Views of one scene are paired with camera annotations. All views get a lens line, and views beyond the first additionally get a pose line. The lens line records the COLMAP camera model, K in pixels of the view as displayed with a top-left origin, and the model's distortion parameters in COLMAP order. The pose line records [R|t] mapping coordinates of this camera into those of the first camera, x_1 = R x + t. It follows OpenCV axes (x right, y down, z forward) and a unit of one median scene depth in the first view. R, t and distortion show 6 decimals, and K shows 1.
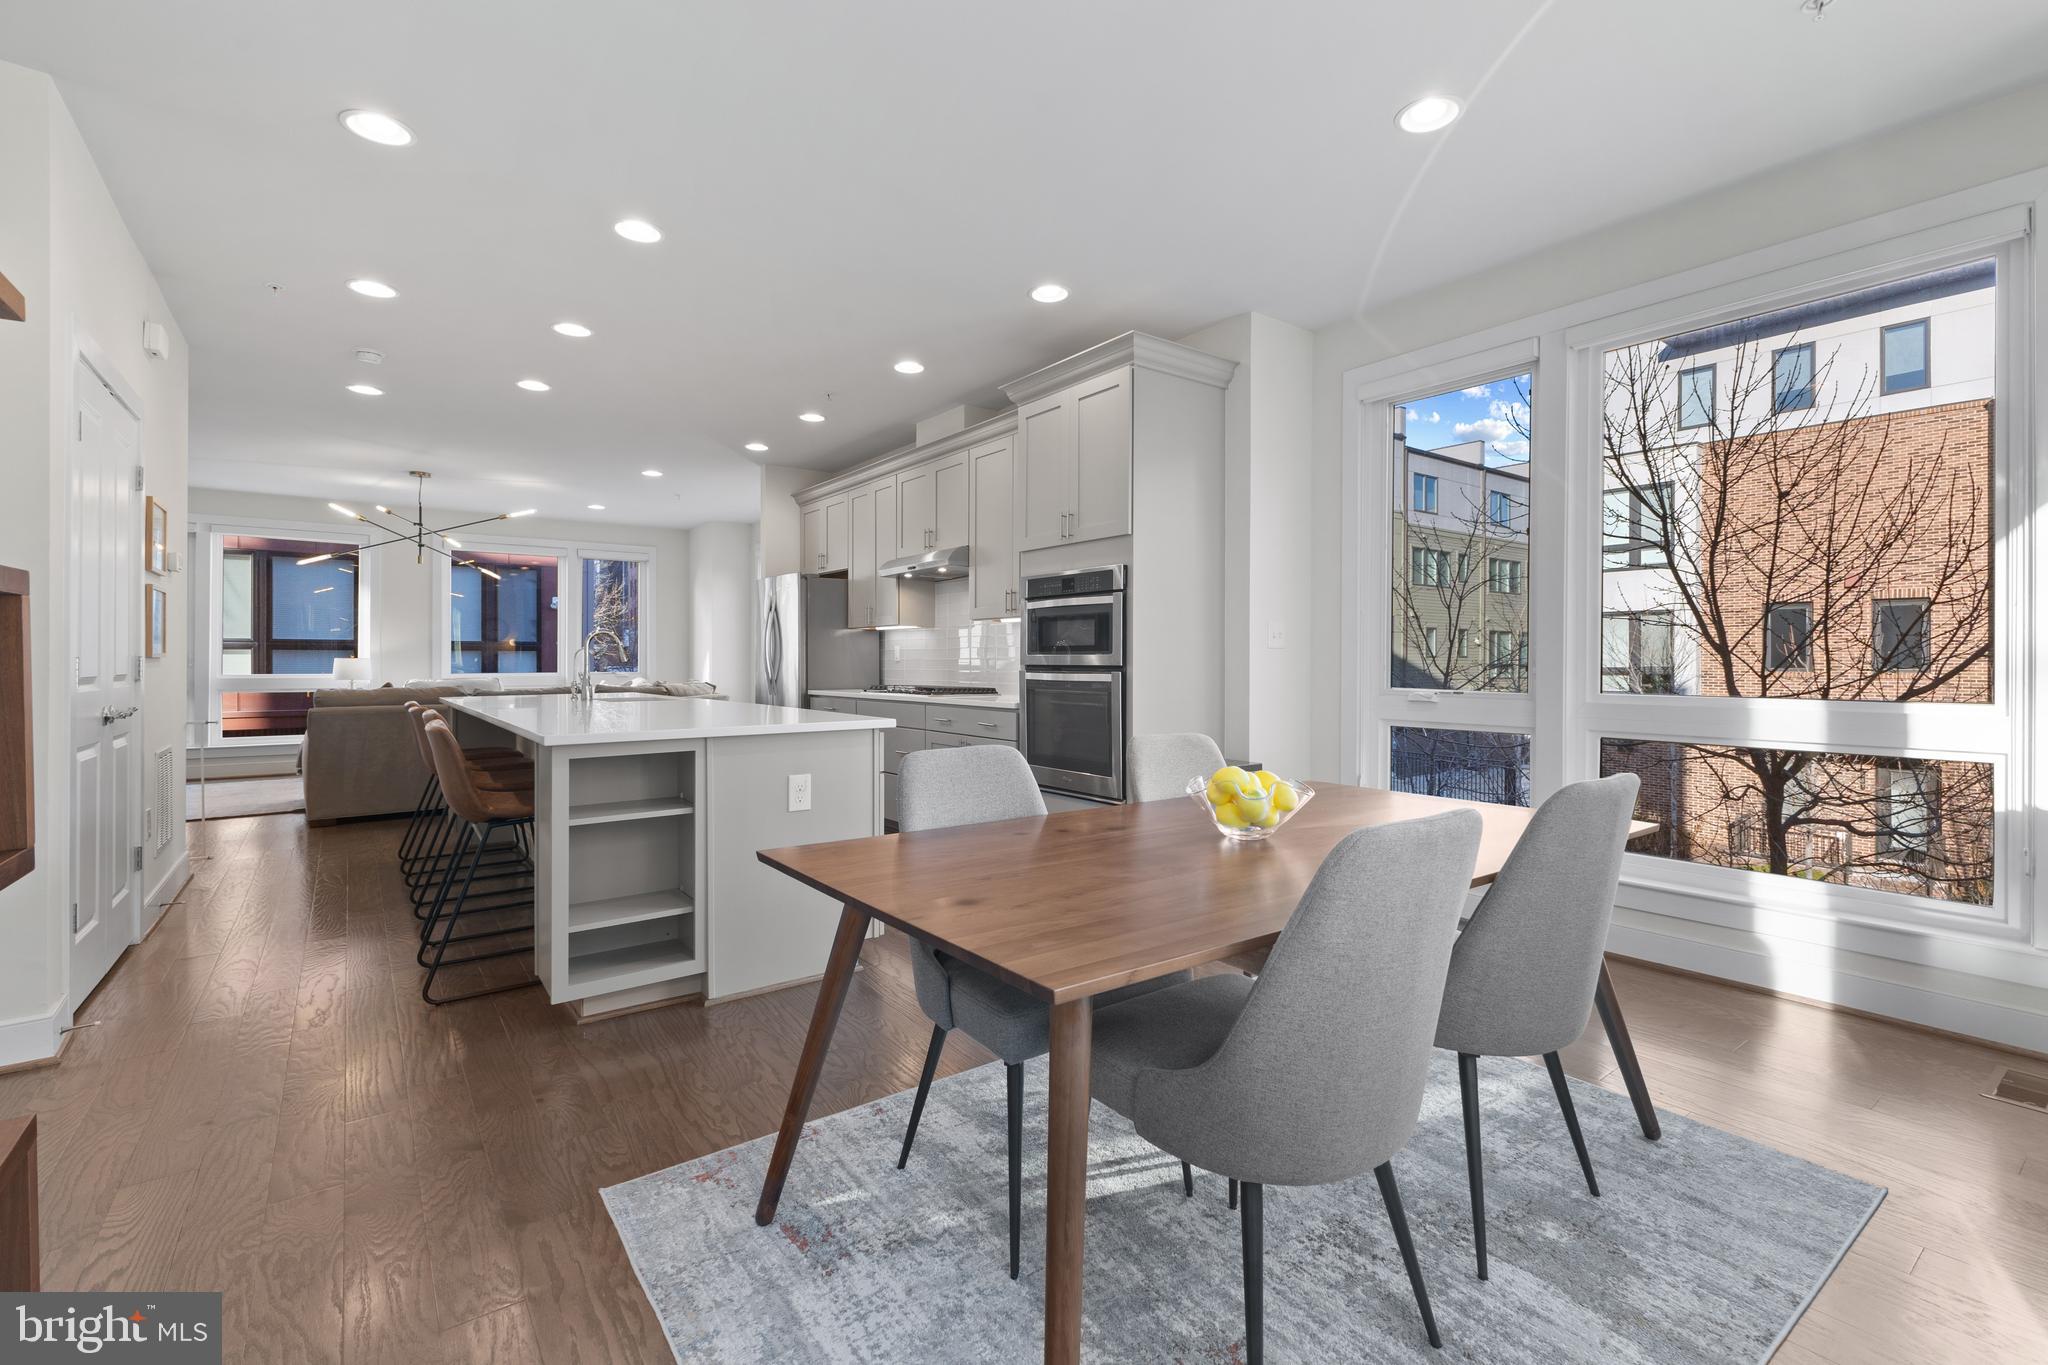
lens RADIAL K [[901.1, 0, 1024.6], [0, 901.1, 660.3], [0, 0, 1]] dist [0.012606, -0.000655]
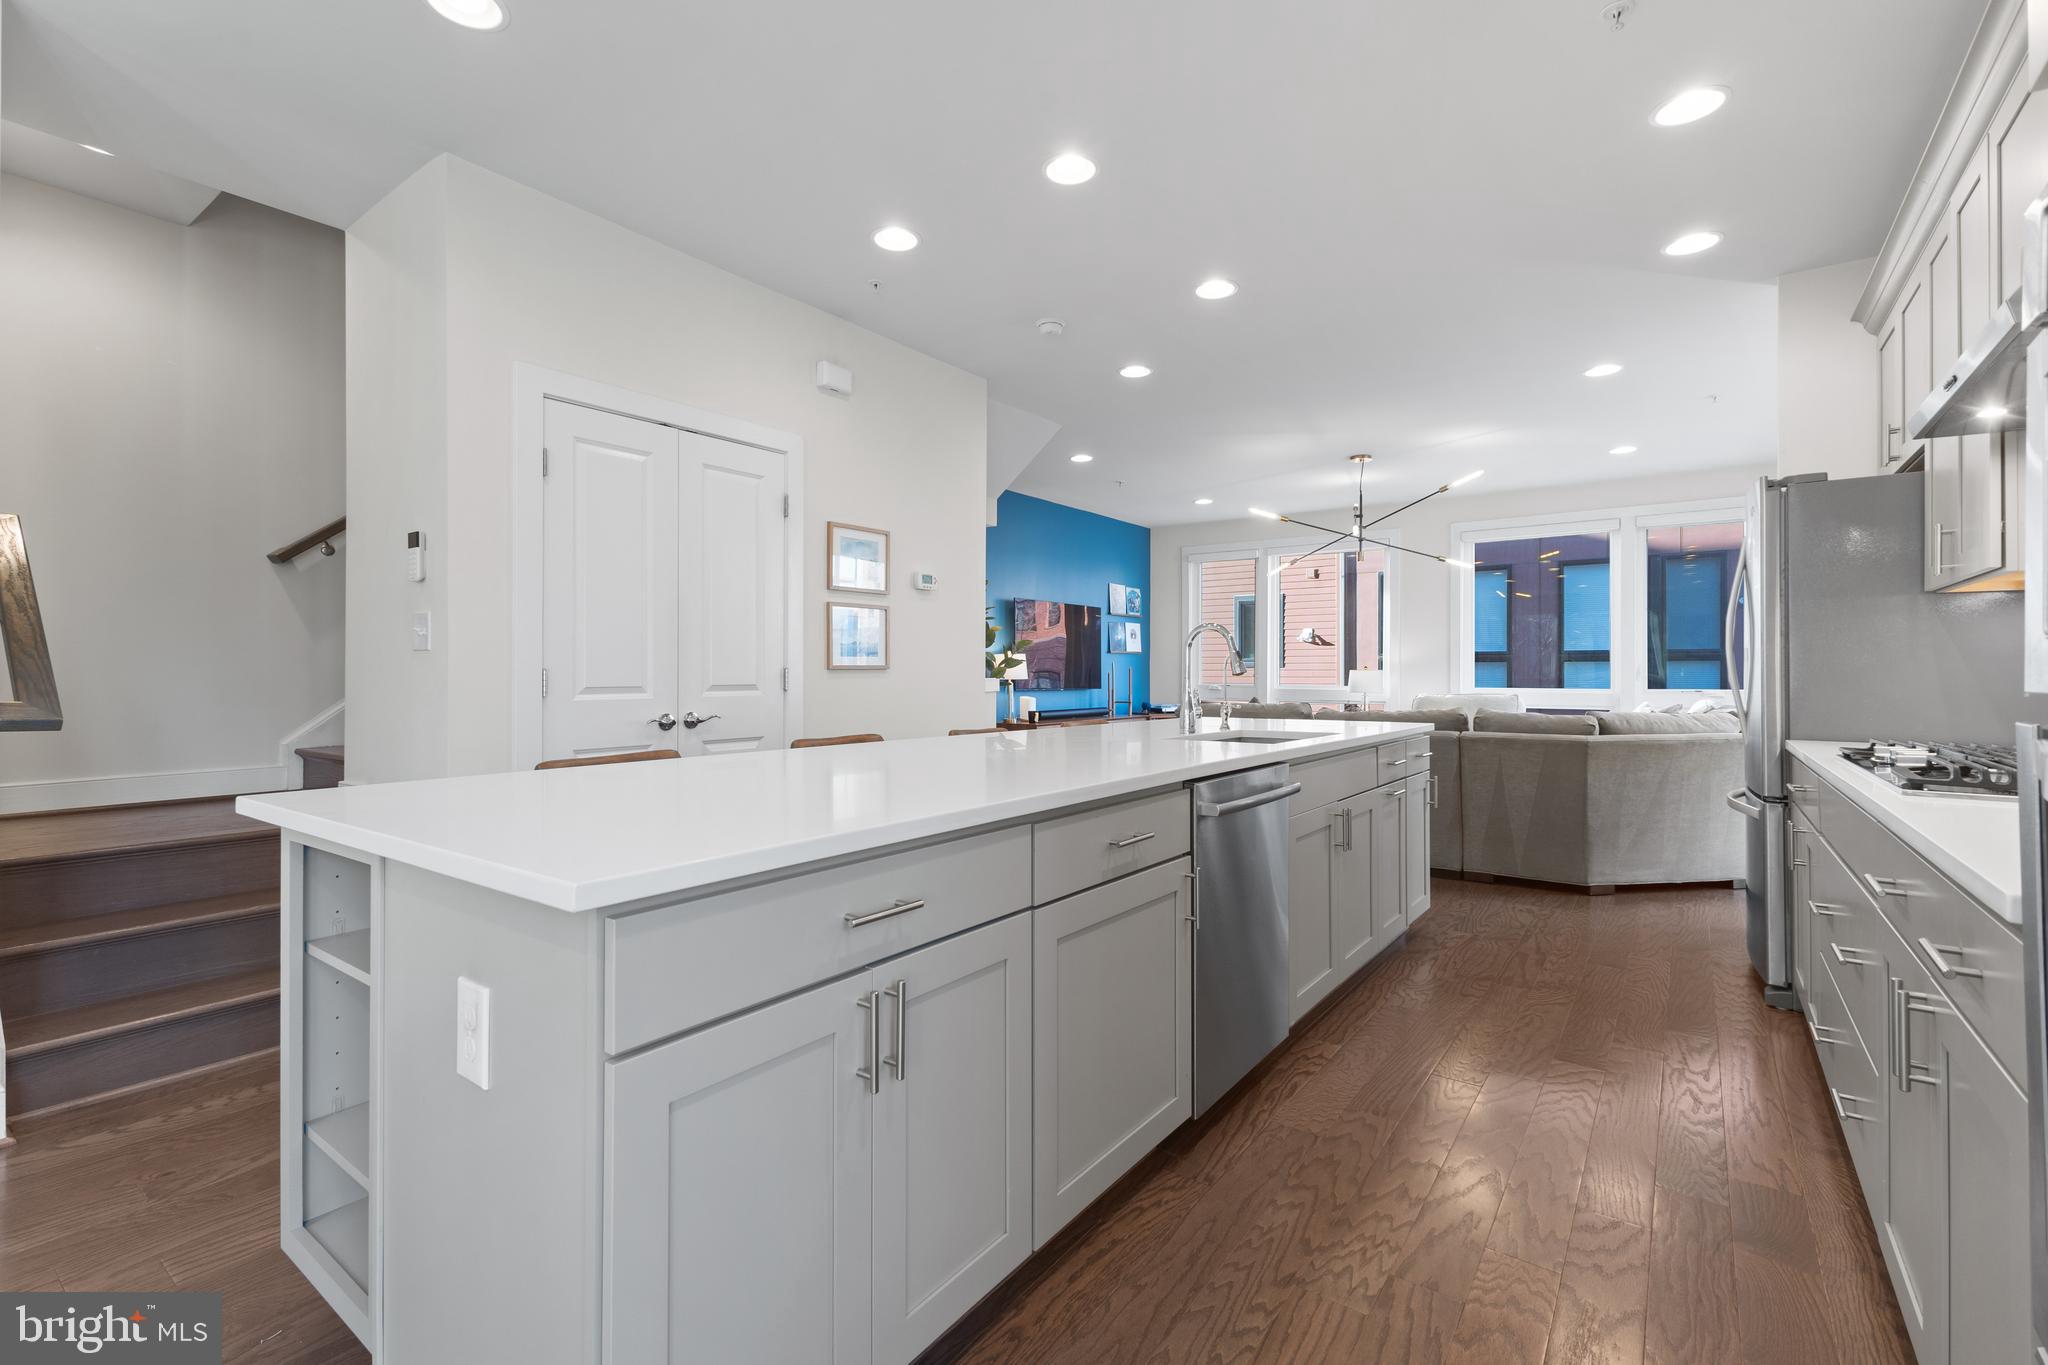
lens RADIAL K [[901.1, 0, 1031.8], [0, 901.1, 673.3], [0, 0, 1]] dist [0.012606, -0.000655]
pose [[0.300189, 0.001500, -0.953879, 0.074095], [-0.001068, 0.999999, 0.001236, -0.000217], [0.953879, 0.000648, 0.300190, 0.494966]]
